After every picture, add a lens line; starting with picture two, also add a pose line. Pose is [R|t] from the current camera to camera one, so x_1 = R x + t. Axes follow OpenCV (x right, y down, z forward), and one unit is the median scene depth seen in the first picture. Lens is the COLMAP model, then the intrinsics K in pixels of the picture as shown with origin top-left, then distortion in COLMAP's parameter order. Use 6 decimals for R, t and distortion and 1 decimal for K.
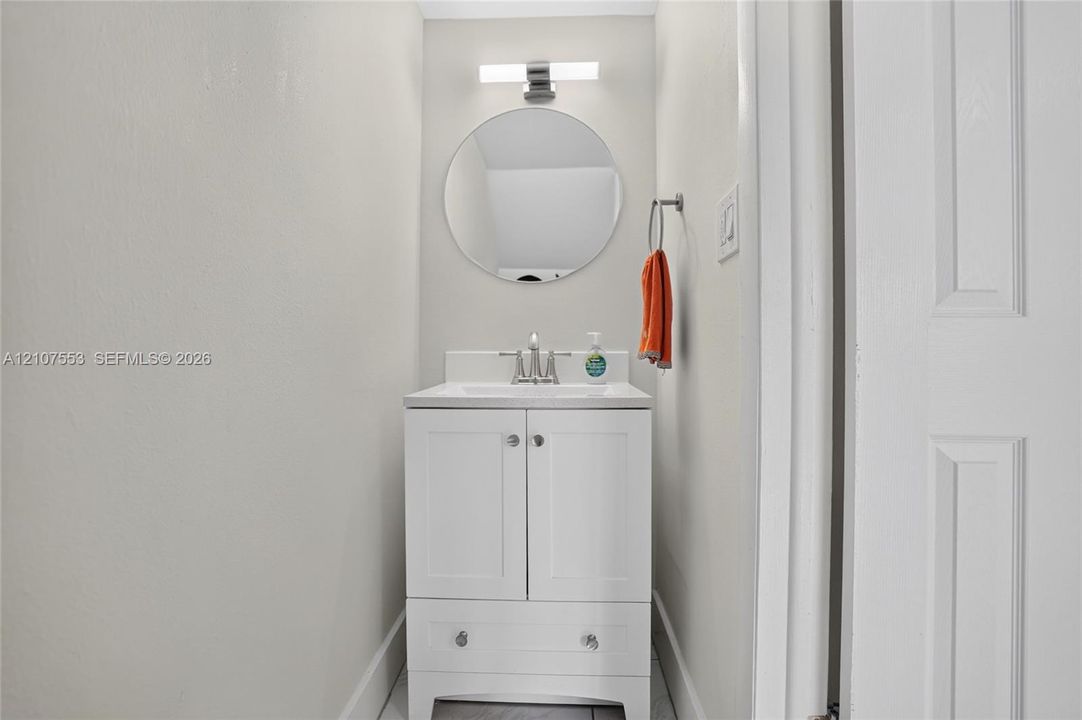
lens RADIAL K [[505.0, 0, 541.0], [0, 505.0, 360.0], [0, 0, 1]] dist [-0.074583, 0.027486]
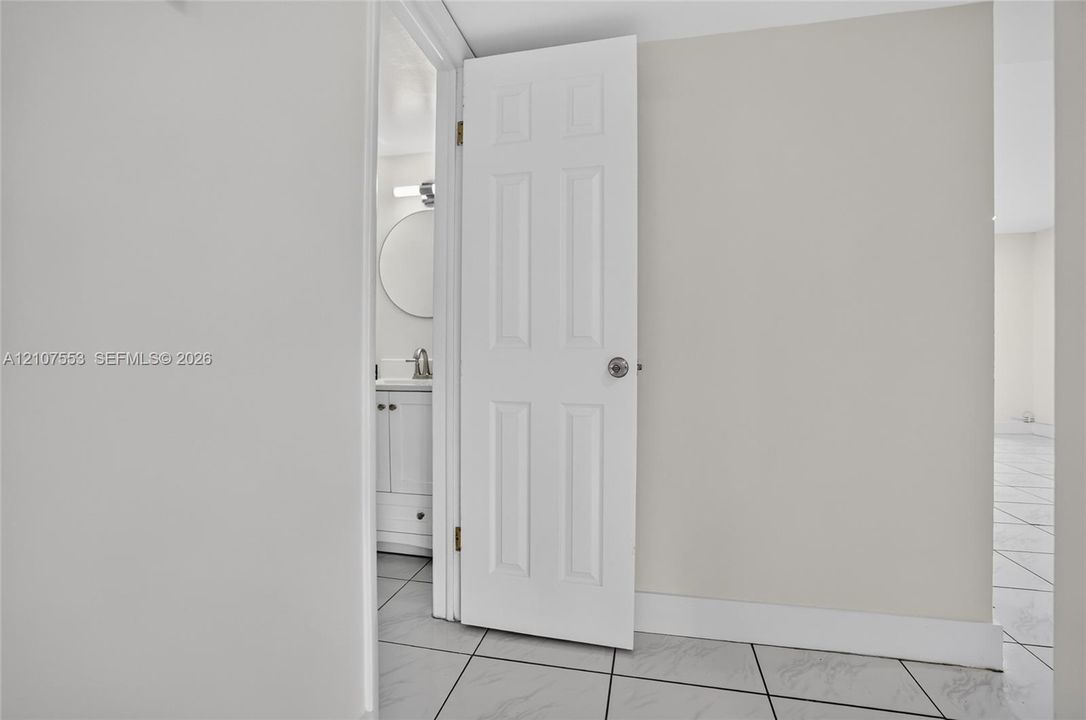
lens RADIAL K [[506.8, 0, 543.0], [0, 506.8, 360.0], [0, 0, 1]] dist [-0.074583, 0.027486]
pose [[0.985931, -0.001877, -0.167145, 0.675992], [0.002556, 0.999989, 0.003848, -0.019757], [0.167136, -0.004221, 0.985925, -0.605489]]
